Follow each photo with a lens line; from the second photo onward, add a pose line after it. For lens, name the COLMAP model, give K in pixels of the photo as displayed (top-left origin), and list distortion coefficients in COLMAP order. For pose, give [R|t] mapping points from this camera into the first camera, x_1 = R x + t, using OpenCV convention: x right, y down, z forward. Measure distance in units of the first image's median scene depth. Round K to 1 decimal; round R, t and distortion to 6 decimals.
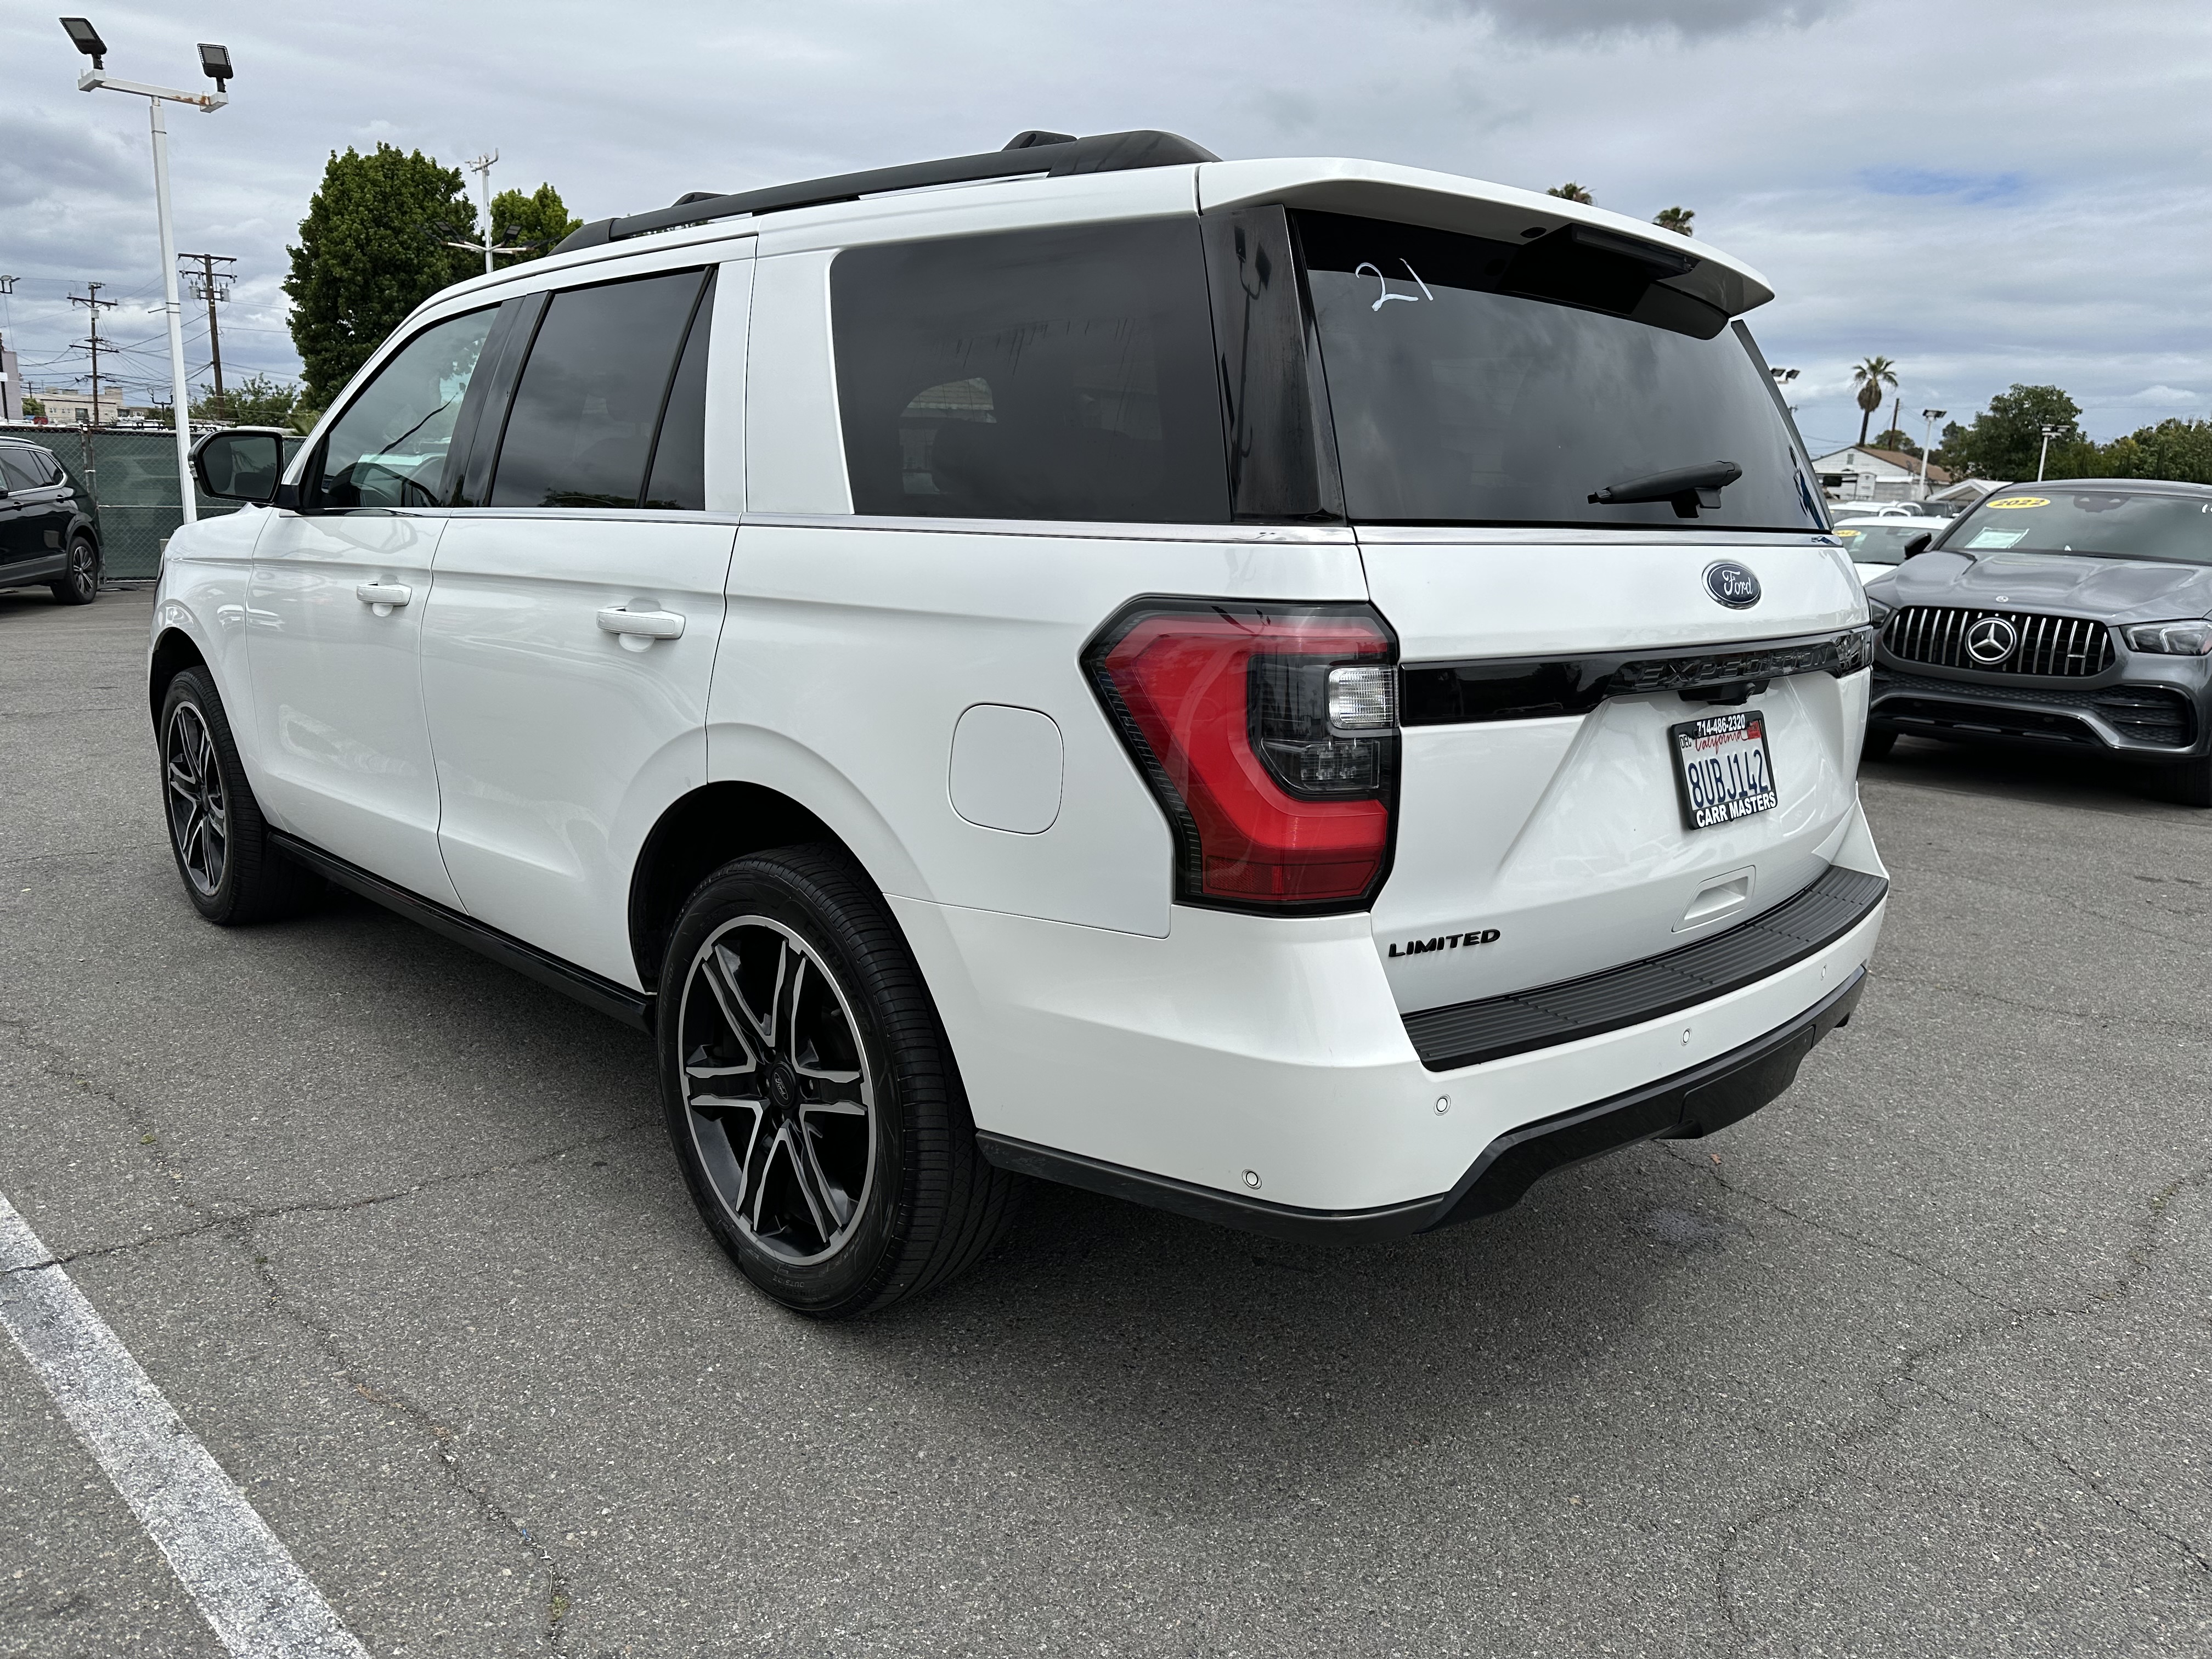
lens RADIAL K [[1565.5, 0, 1111.2], [0, 1565.5, 796.4], [0, 0, 1]] dist [-0.000693, -0.000302]
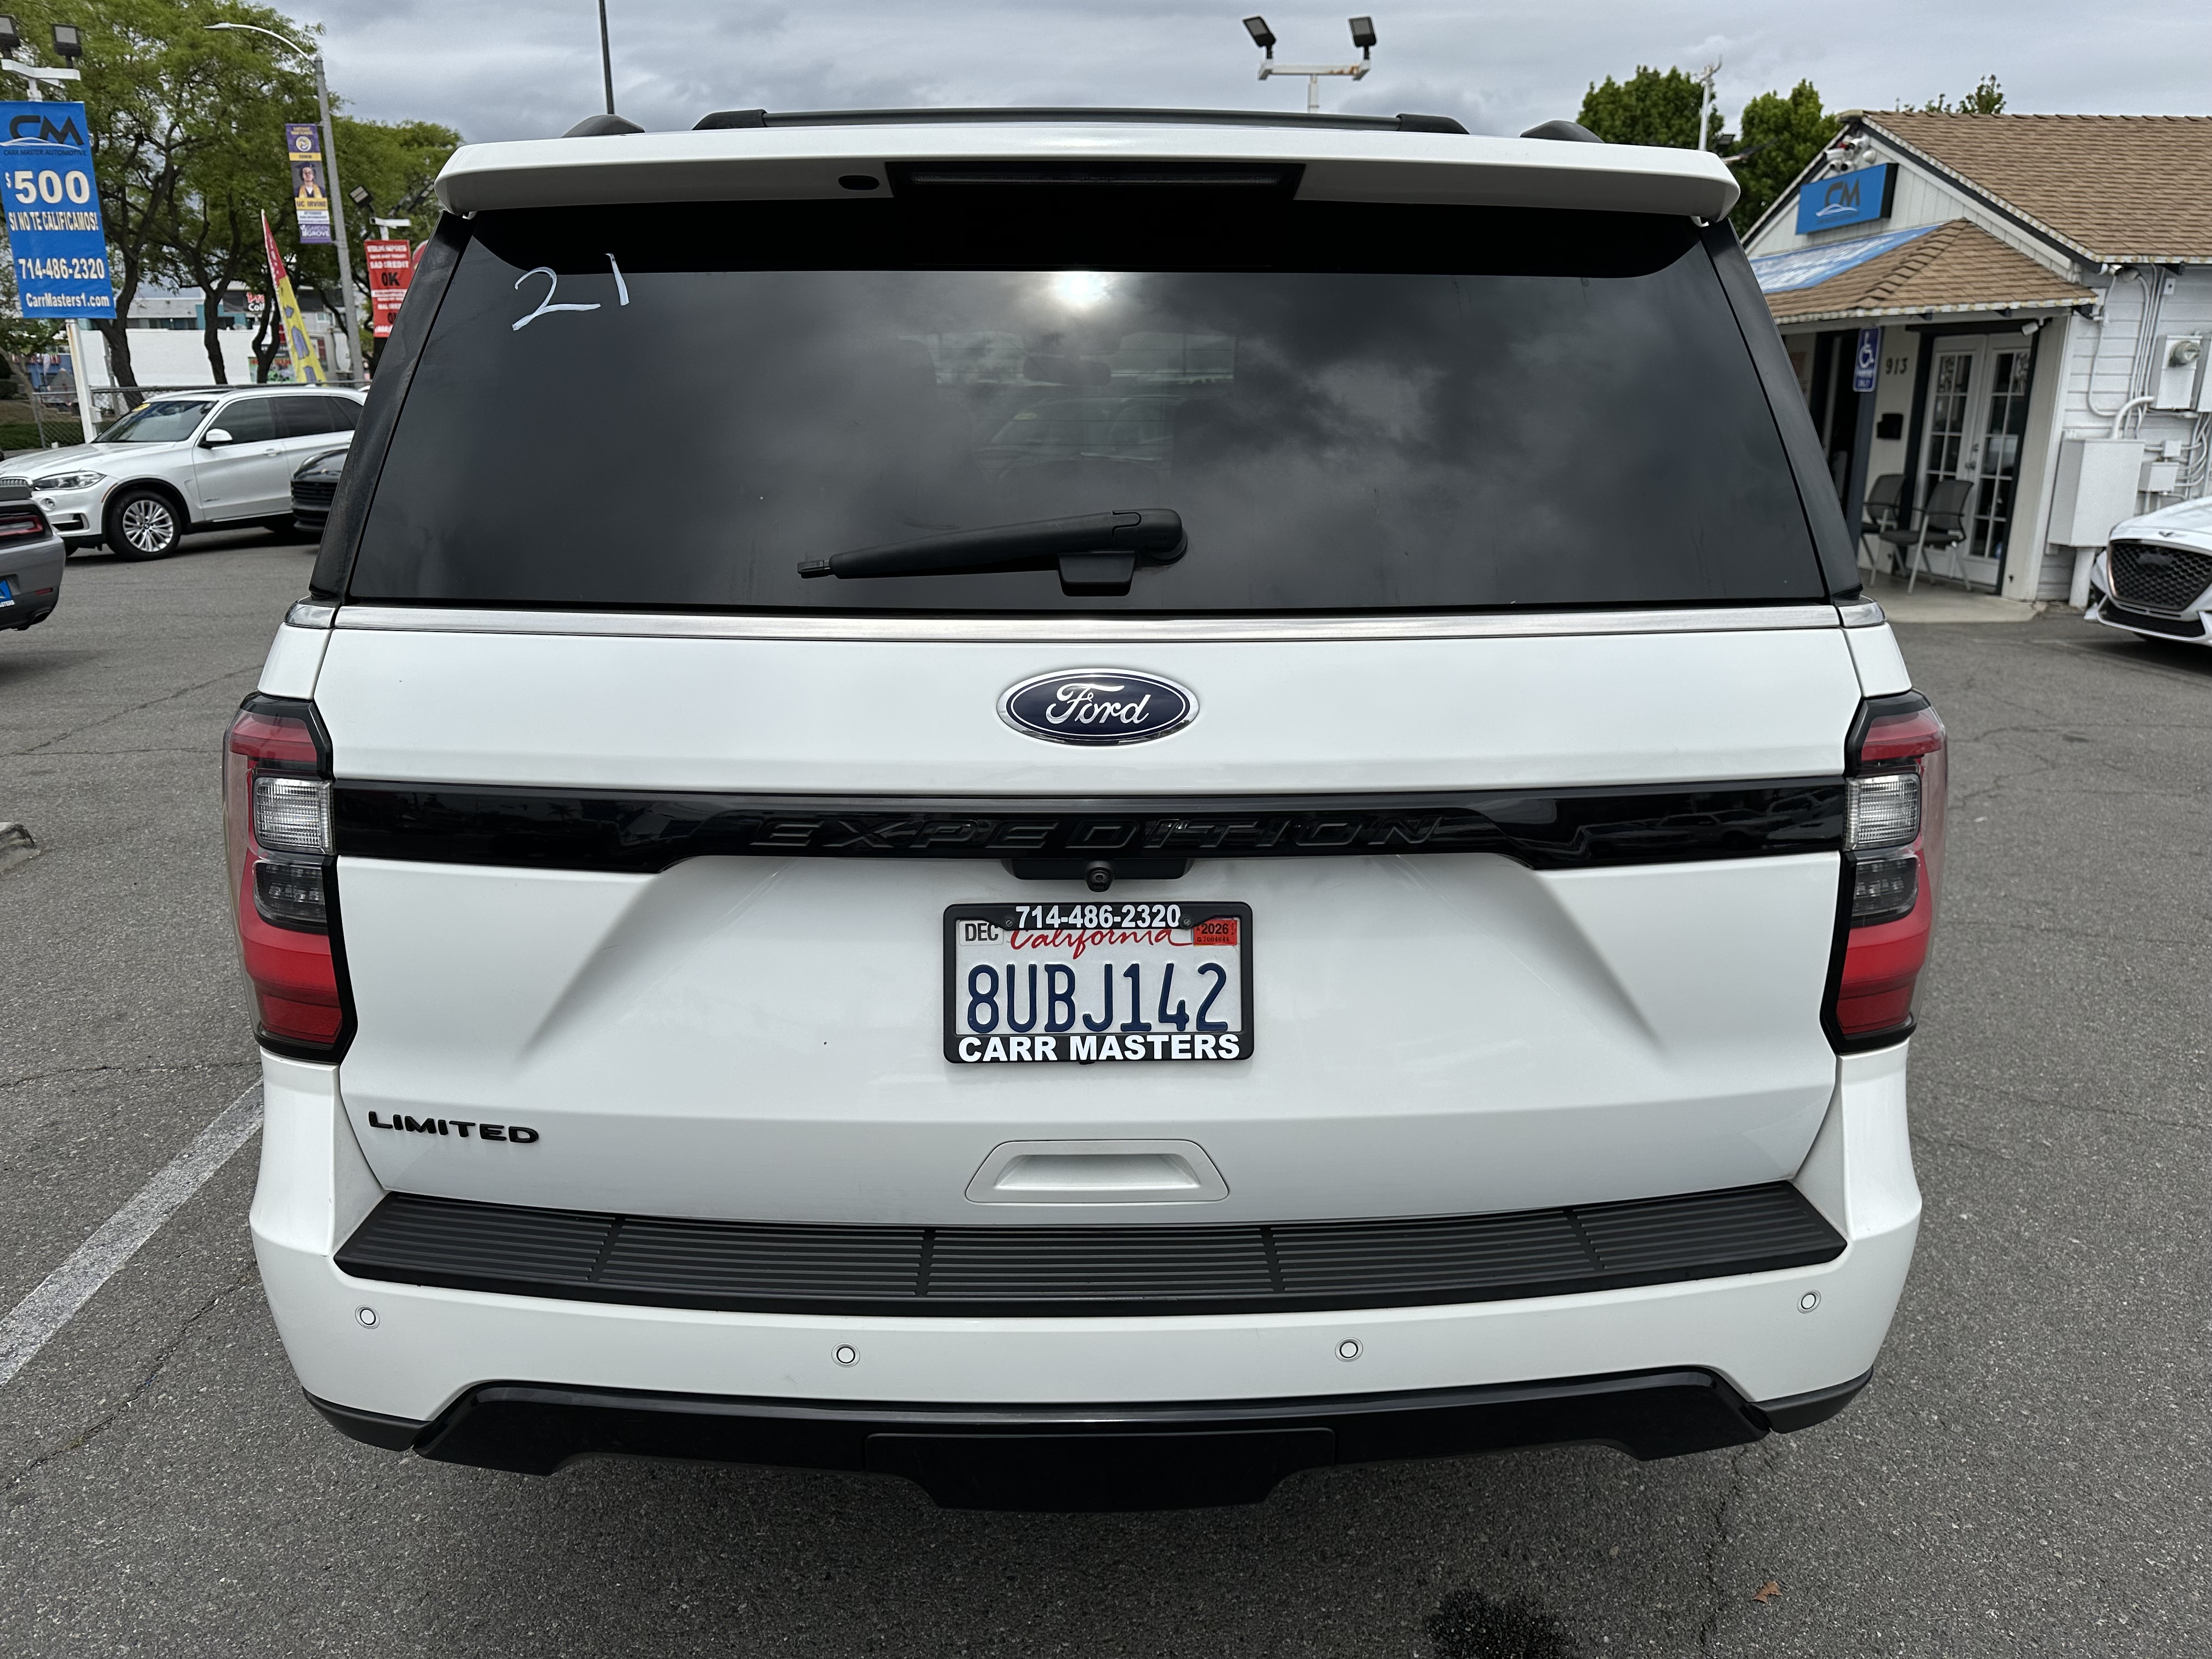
lens RADIAL K [[1540.2, 0, 1106.5], [0, 1540.2, 769.6], [0, 0, 1]] dist [0.057318, -0.003007]
pose [[0.746268, 0.132625, -0.652299, 0.818243], [-0.109573, 0.991058, 0.076142, -0.158155], [0.656565, 0.014652, 0.754127, 0.525140]]
